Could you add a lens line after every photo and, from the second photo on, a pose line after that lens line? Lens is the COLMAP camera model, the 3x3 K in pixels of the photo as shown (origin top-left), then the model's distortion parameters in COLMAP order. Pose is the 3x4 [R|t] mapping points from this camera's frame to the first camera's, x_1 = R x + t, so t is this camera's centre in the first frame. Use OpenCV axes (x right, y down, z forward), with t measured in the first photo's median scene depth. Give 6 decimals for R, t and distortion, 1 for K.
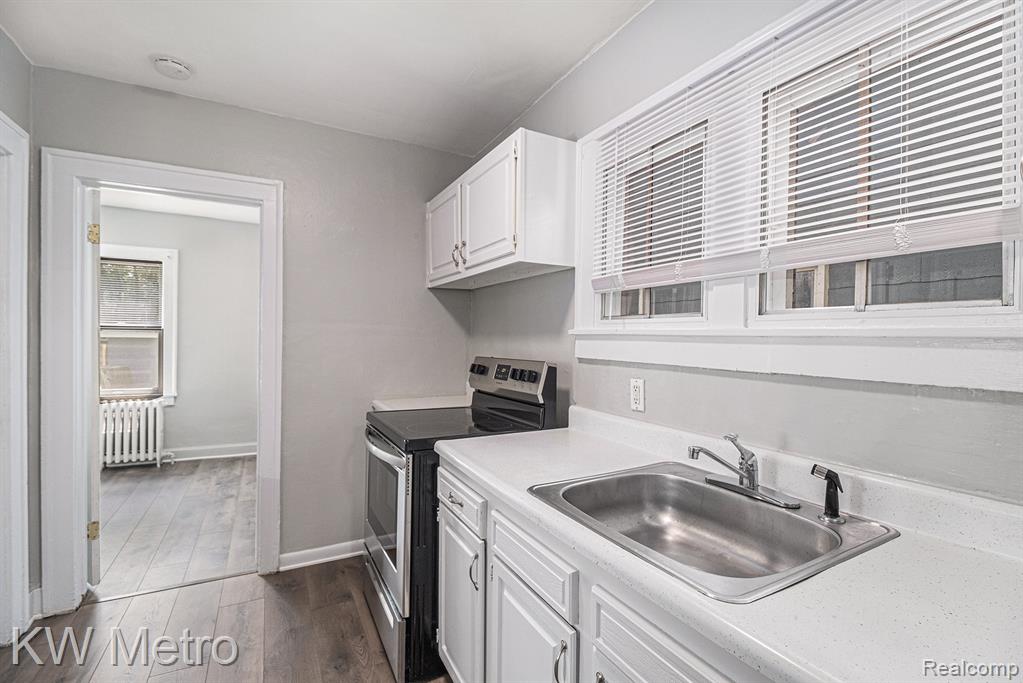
lens RADIAL K [[459.8, 0, 508.4], [0, 459.8, 341.2], [0, 0, 1]] dist [-0.022013, -0.000756]
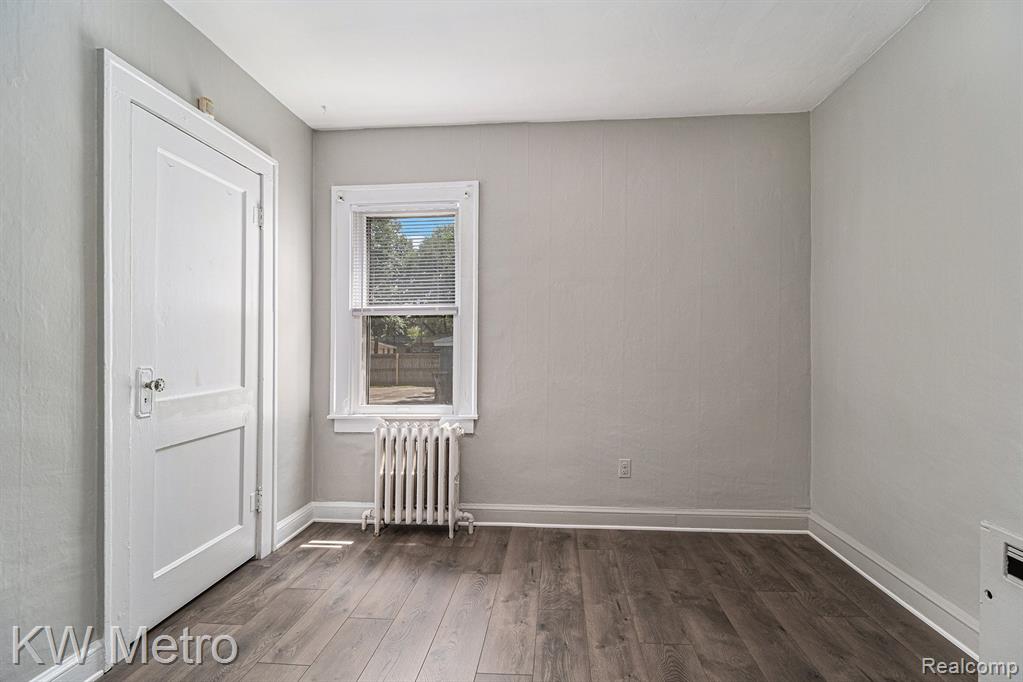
lens RADIAL K [[459.8, 0, 515.7], [0, 459.8, 344.6], [0, 0, 1]] dist [-0.022013, -0.000756]
pose [[0.837663, -0.007382, -0.546138, -0.363130], [0.001804, 0.999941, -0.010750, 0.027646], [0.546185, 0.008020, 0.837626, 0.531335]]
